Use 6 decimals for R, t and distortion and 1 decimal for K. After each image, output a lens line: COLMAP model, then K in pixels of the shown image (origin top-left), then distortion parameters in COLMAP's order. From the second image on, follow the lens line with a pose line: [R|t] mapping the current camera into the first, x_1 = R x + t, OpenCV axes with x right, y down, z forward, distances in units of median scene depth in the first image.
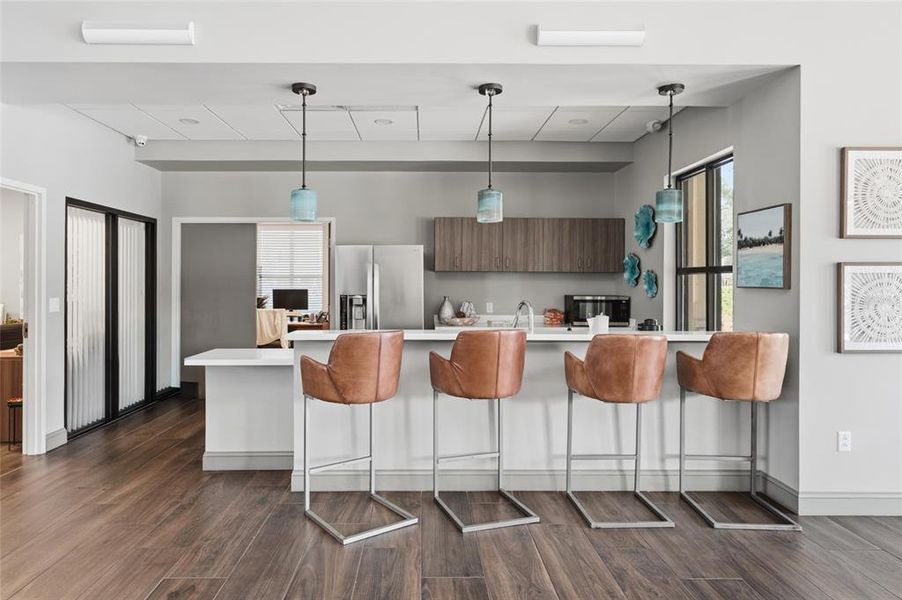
lens RADIAL K [[620.5, 0, 451.0], [0, 620.5, 300.0], [0, 0, 1]] dist [-0.001353, 0.000046]
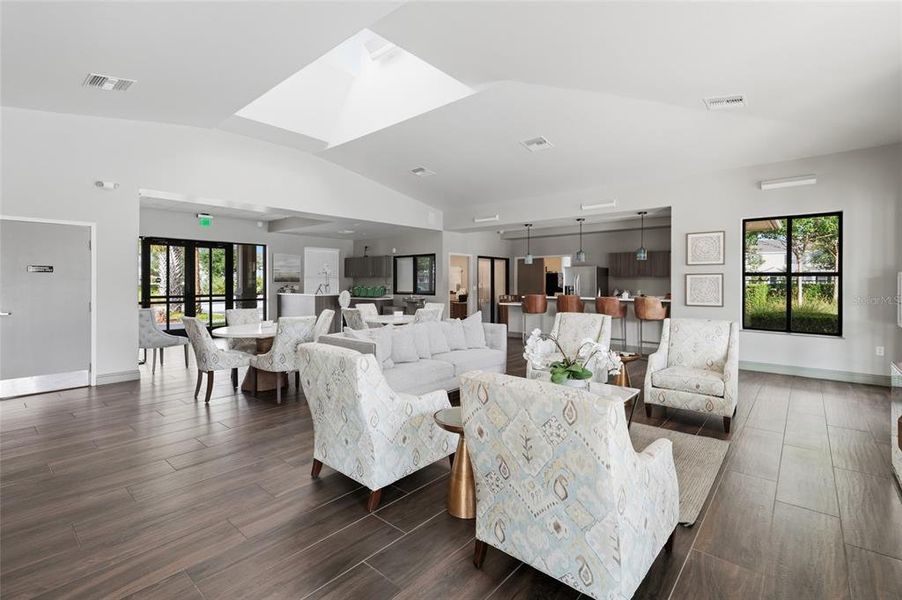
lens RADIAL K [[401.1, 0, 451.0], [0, 401.1, 300.0], [0, 0, 1]] dist [-0.000109, -0.000044]
pose [[0.759474, 0.026614, -0.649993, 0.636044], [-0.009371, 0.999507, 0.029976, 0.008994], [0.650470, -0.016675, 0.759348, -0.695421]]
